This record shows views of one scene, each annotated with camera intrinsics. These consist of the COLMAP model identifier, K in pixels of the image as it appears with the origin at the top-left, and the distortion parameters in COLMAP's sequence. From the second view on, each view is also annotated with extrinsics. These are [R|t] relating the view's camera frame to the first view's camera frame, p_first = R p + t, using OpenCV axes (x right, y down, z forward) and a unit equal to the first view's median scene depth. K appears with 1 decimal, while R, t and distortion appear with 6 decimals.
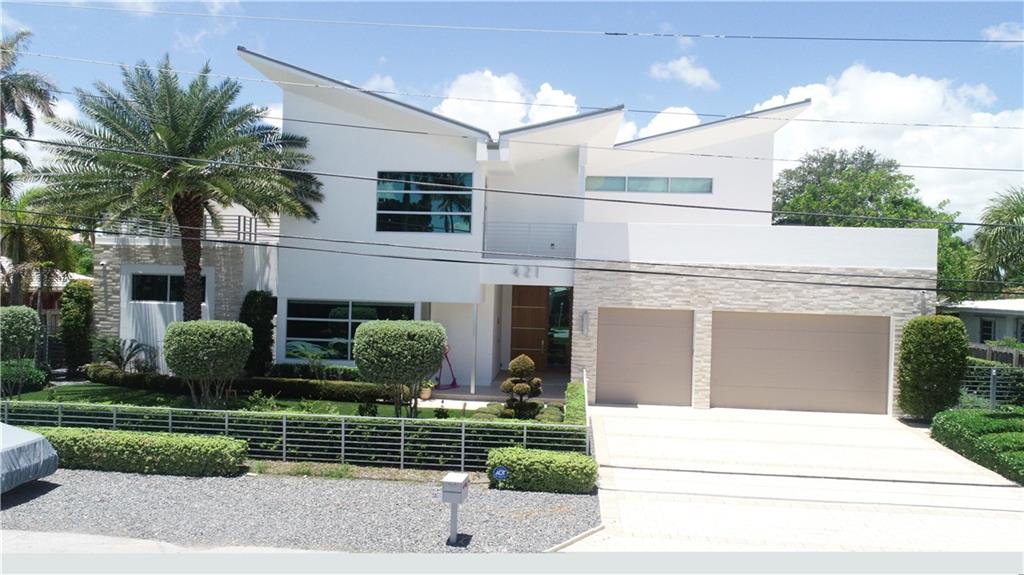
lens RADIAL K [[693.6, 0, 512.6], [0, 693.6, 292.3], [0, 0, 1]] dist [0.004340, 0.004635]
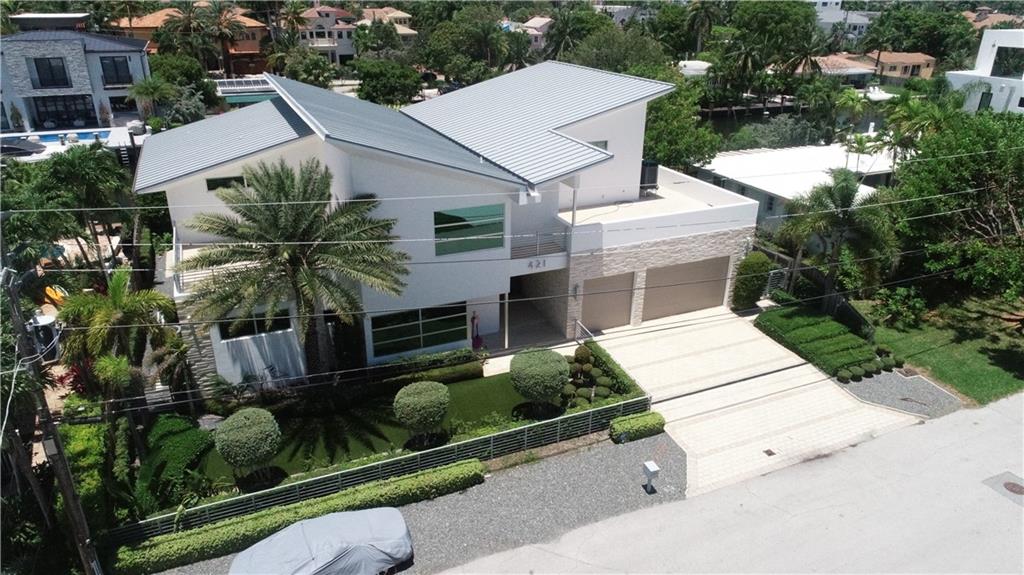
lens RADIAL K [[676.3, 0, 512.9], [0, 676.3, 311.7], [0, 0, 1]] dist [0.001071, -0.000266]
pose [[0.876098, -0.225569, 0.426112, -0.652425], [0.022109, 0.901671, 0.431857, -0.555017], [-0.481626, -0.368928, 0.794939, -0.115459]]
